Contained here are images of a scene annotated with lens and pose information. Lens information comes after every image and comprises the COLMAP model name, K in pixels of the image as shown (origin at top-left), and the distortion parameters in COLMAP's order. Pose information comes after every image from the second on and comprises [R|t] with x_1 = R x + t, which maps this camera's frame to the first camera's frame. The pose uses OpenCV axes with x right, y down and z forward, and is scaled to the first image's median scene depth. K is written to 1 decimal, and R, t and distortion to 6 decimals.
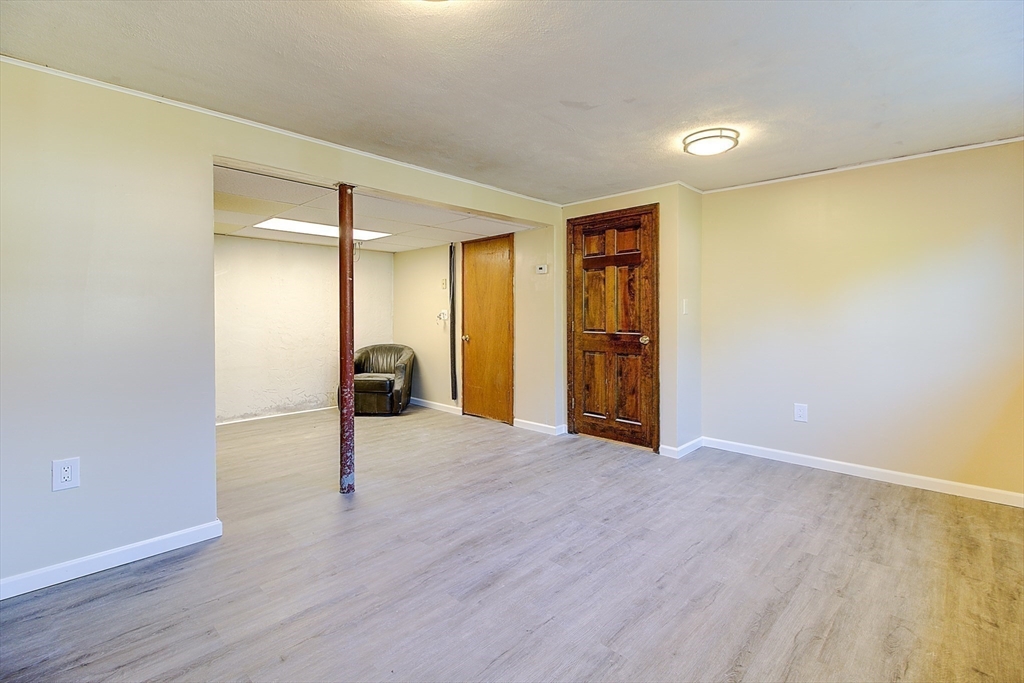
lens RADIAL K [[470.8, 0, 477.8], [0, 470.8, 313.3], [0, 0, 1]] dist [0.011423, -0.000232]
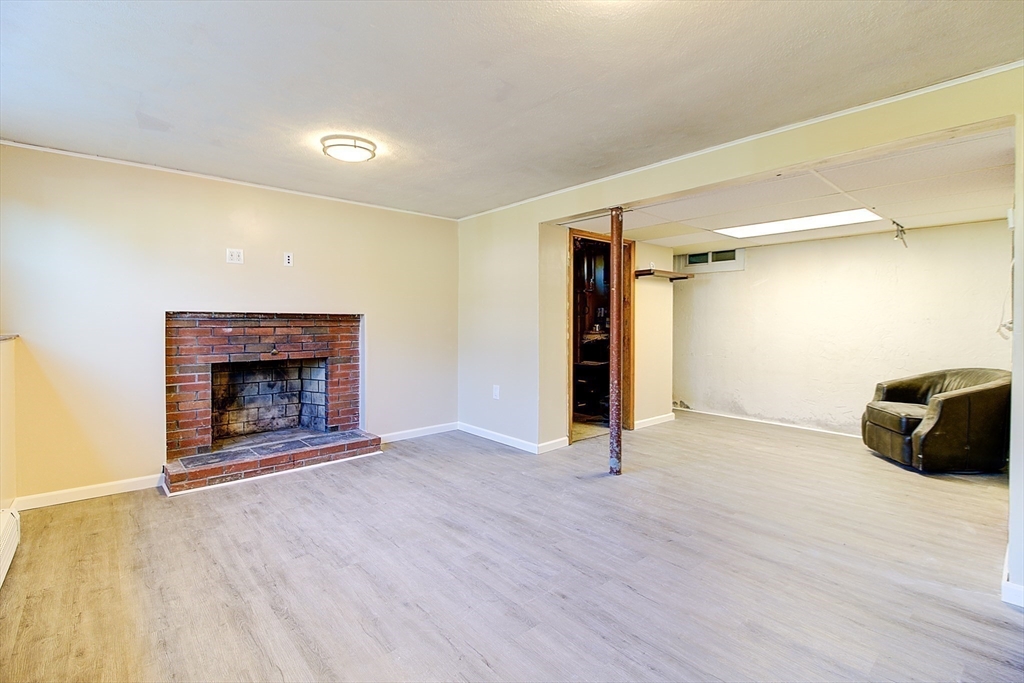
lens RADIAL K [[458.9, 0, 521.6], [0, 458.9, 323.9], [0, 0, 1]] dist [0.016153, -0.000256]
pose [[-0.028532, 0.012542, -0.999514, 1.019552], [-0.000246, 0.999921, 0.012554, 0.003800], [0.999593, 0.000604, -0.028527, 0.986820]]
